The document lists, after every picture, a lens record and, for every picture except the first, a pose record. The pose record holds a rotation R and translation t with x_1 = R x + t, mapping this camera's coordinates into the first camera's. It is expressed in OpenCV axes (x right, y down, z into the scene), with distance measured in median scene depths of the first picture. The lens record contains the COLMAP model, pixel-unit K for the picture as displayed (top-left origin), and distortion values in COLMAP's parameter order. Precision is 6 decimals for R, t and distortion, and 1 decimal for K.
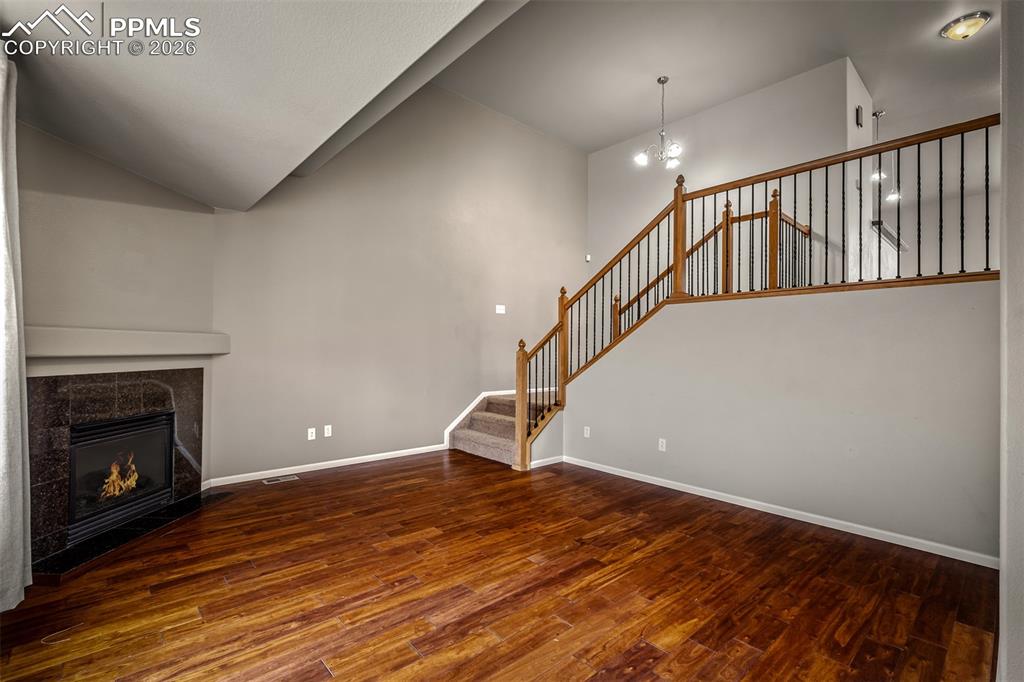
lens RADIAL K [[461.3, 0, 511.5], [0, 461.3, 347.1], [0, 0, 1]] dist [-0.010903, -0.000799]
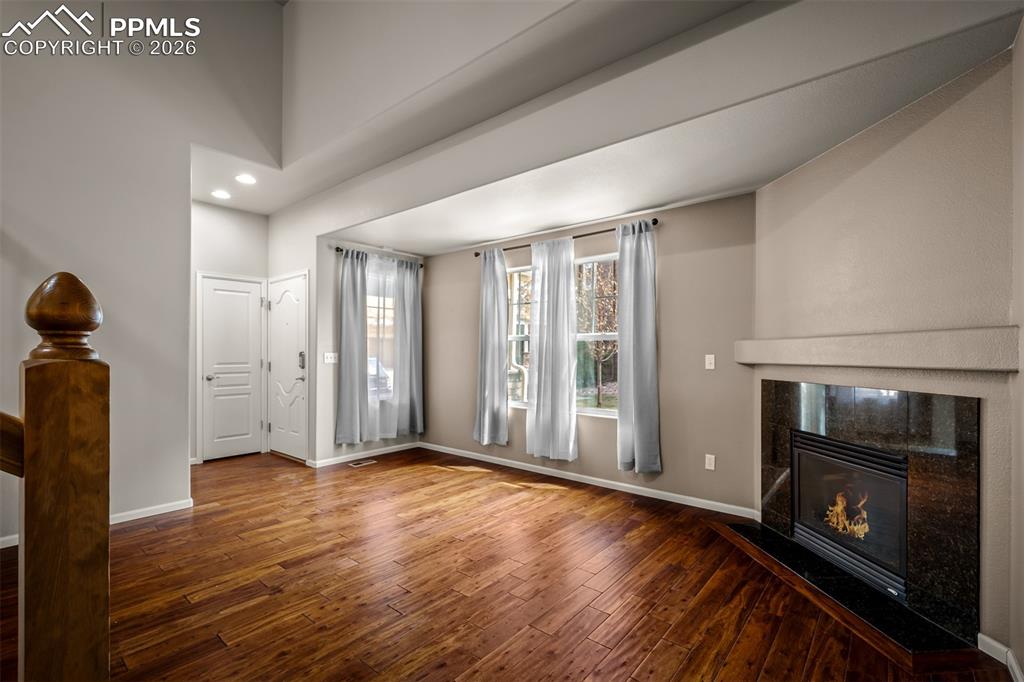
lens RADIAL K [[461.3, 0, 509.6], [0, 461.3, 350.3], [0, 0, 1]] dist [-0.010903, -0.000799]
pose [[-0.990463, -0.019756, -0.136352, -0.127838], [-0.017598, 0.999700, -0.017010, 0.010250], [0.136648, -0.014448, -0.990514, 1.761917]]
